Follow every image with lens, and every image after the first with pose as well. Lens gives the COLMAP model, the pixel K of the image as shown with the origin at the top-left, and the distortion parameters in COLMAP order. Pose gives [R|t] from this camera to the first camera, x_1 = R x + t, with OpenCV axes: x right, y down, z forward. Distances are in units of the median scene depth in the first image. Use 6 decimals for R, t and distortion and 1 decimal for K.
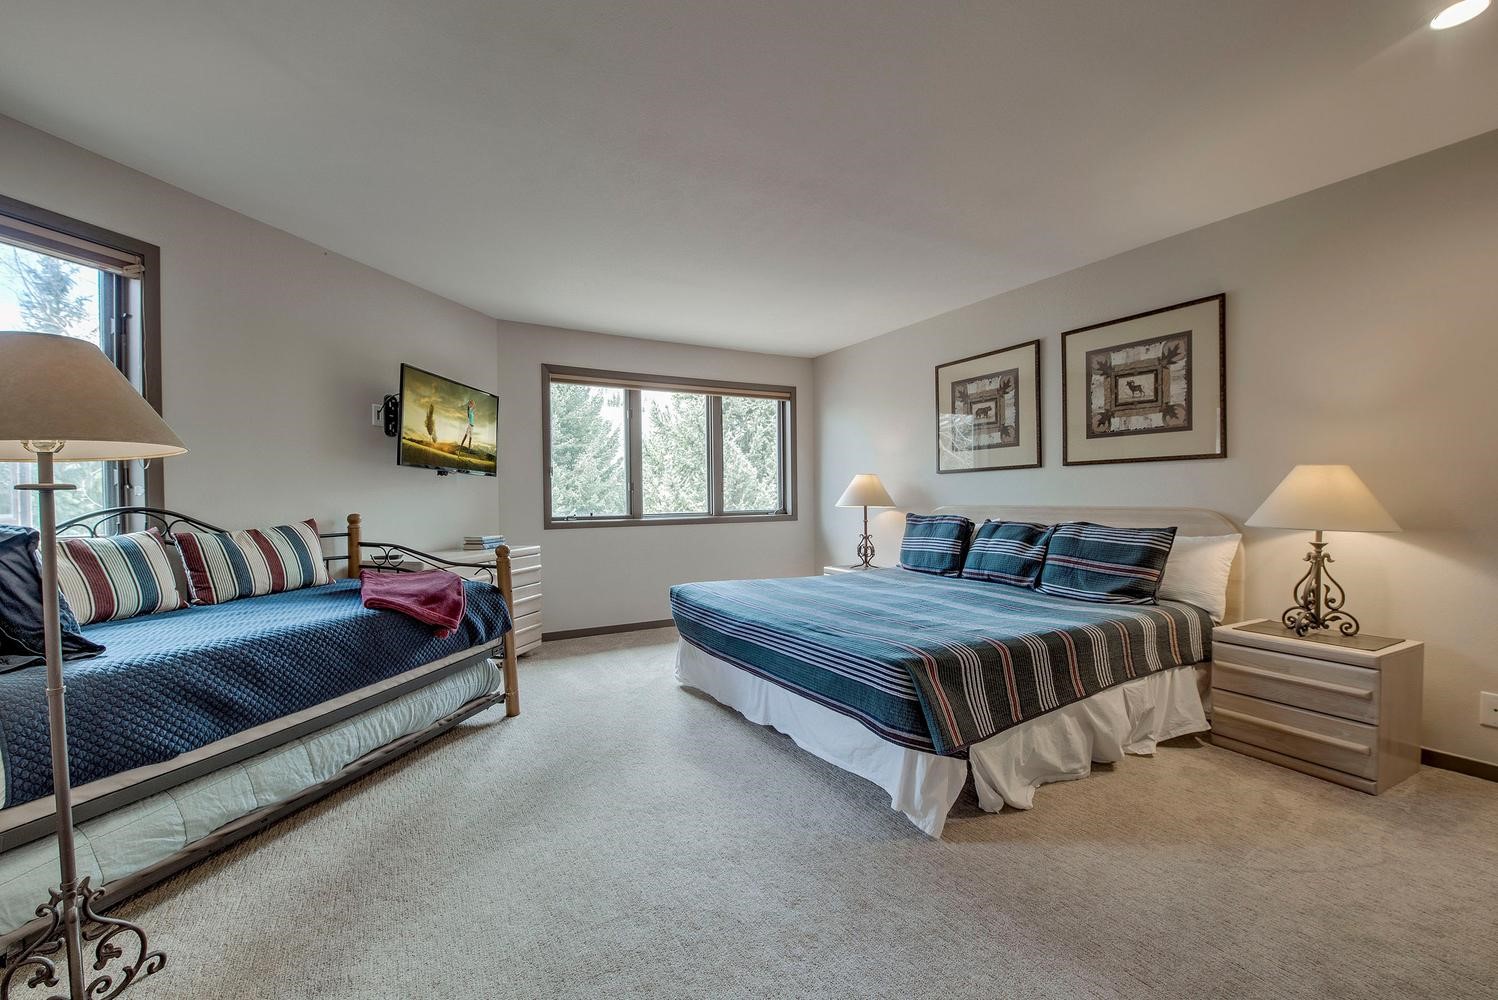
lens RADIAL K [[605.1, 0, 744.3], [0, 605.1, 502.3], [0, 0, 1]] dist [-0.019576, -0.001129]
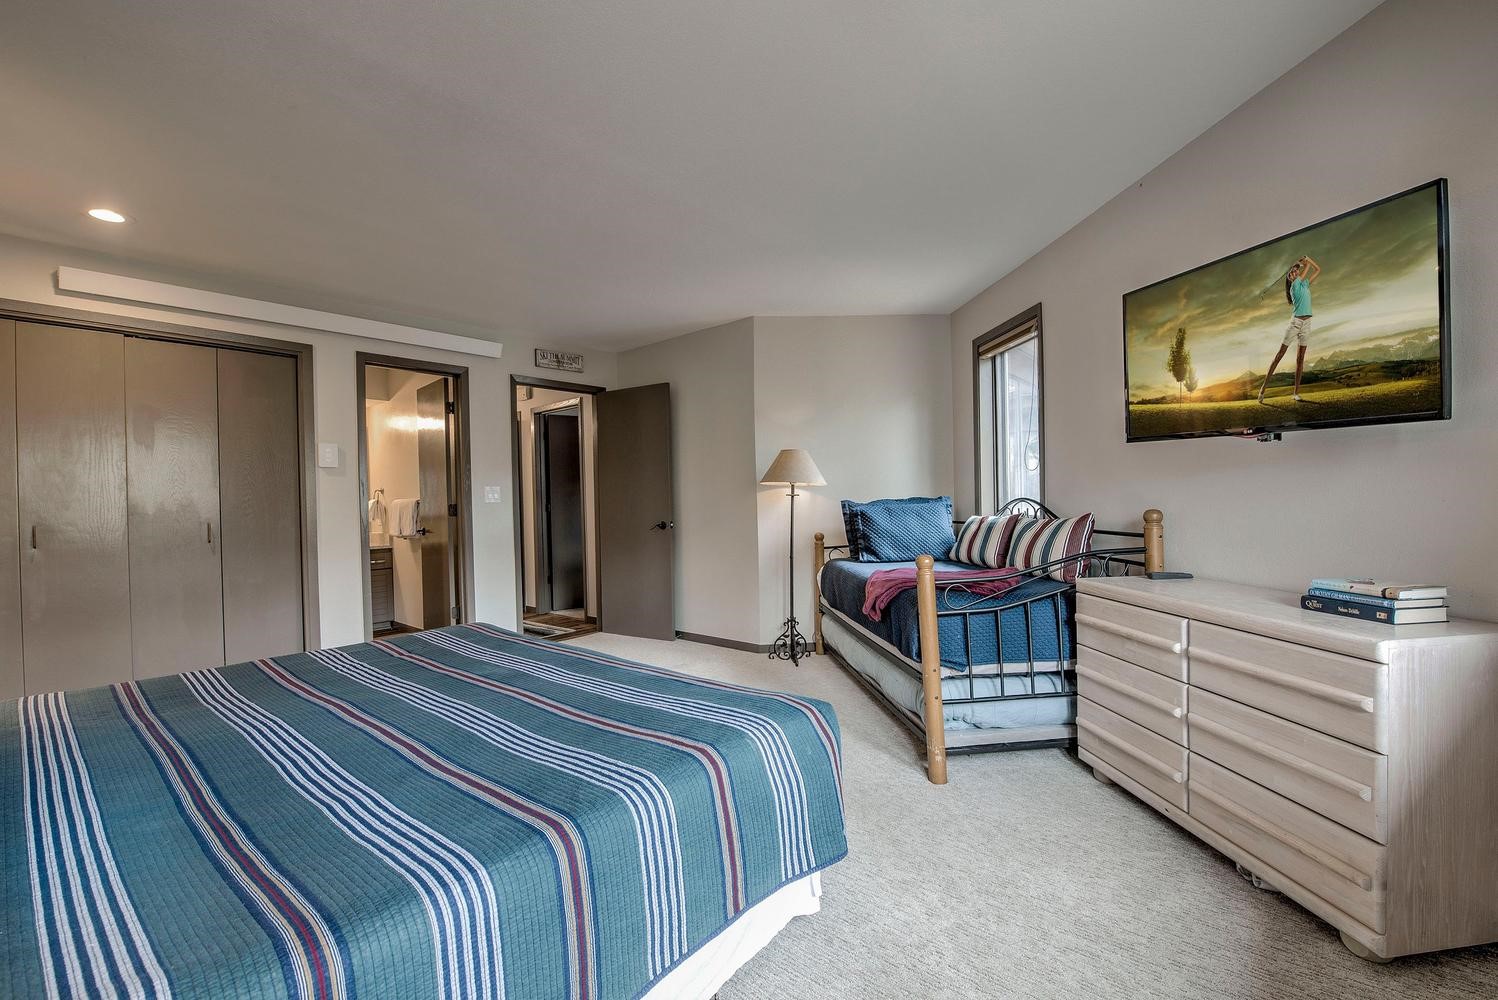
lens RADIAL K [[608.6, 0, 743.9], [0, 608.6, 499.5], [0, 0, 1]] dist [-0.019353, -0.003594]
pose [[-0.942816, 0.031436, -0.331828, 0.077447], [0.029662, 0.999506, 0.010410, -0.015095], [0.331992, -0.000028, -0.943282, 1.405785]]
